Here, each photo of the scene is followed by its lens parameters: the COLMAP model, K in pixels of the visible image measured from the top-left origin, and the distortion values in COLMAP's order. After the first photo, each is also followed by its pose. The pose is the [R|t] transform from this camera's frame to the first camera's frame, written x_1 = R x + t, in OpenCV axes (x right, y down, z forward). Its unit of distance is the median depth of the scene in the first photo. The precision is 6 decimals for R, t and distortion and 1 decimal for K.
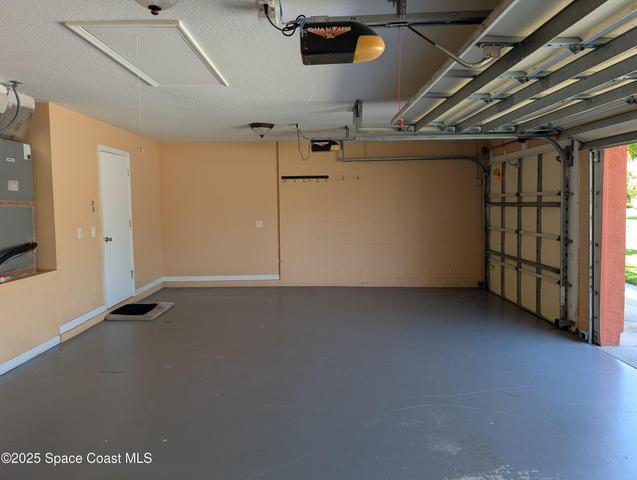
lens RADIAL K [[447.0, 0, 328.3], [0, 447.0, 237.3], [0, 0, 1]] dist [0.023032, -0.005965]
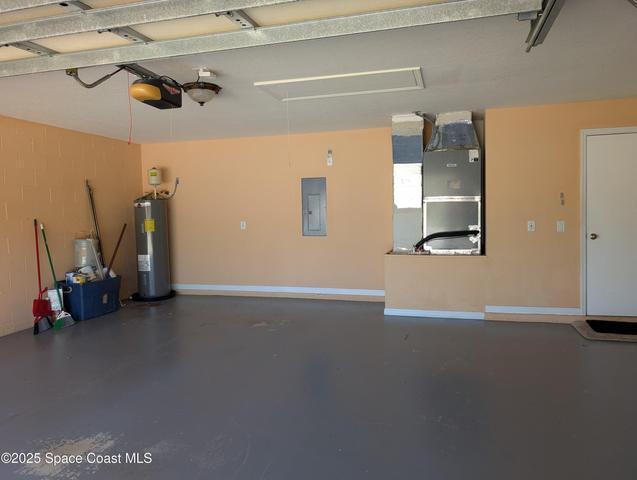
lens RADIAL K [[461.9, 0, 318.3], [0, 461.9, 231.1], [0, 0, 1]] dist [0.027143, -0.006289]
pose [[-0.291110, 0.058036, -0.954928, 0.513004], [-0.054441, 0.995536, 0.077100, -0.045431], [0.955139, 0.074432, -0.286651, 0.739448]]
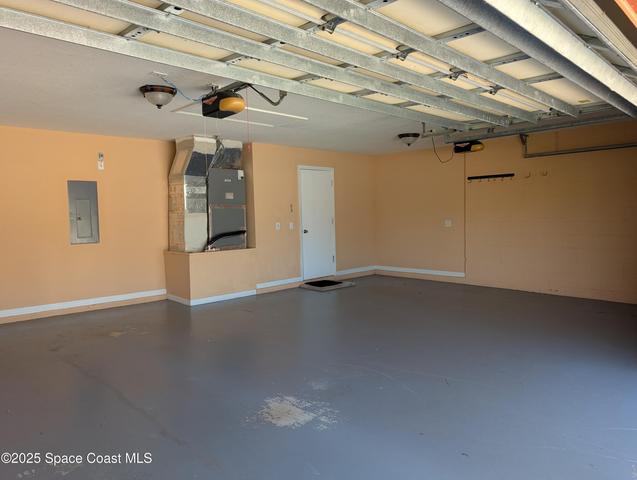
lens RADIAL K [[456.3, 0, 326.2], [0, 456.3, 248.8], [0, 0, 1]] dist [0.038304, -0.004045]
pose [[0.705568, 0.052102, -0.706724, 0.566553], [-0.041188, 0.998623, 0.032502, 0.010222], [0.707444, 0.006176, 0.706743, 0.030476]]
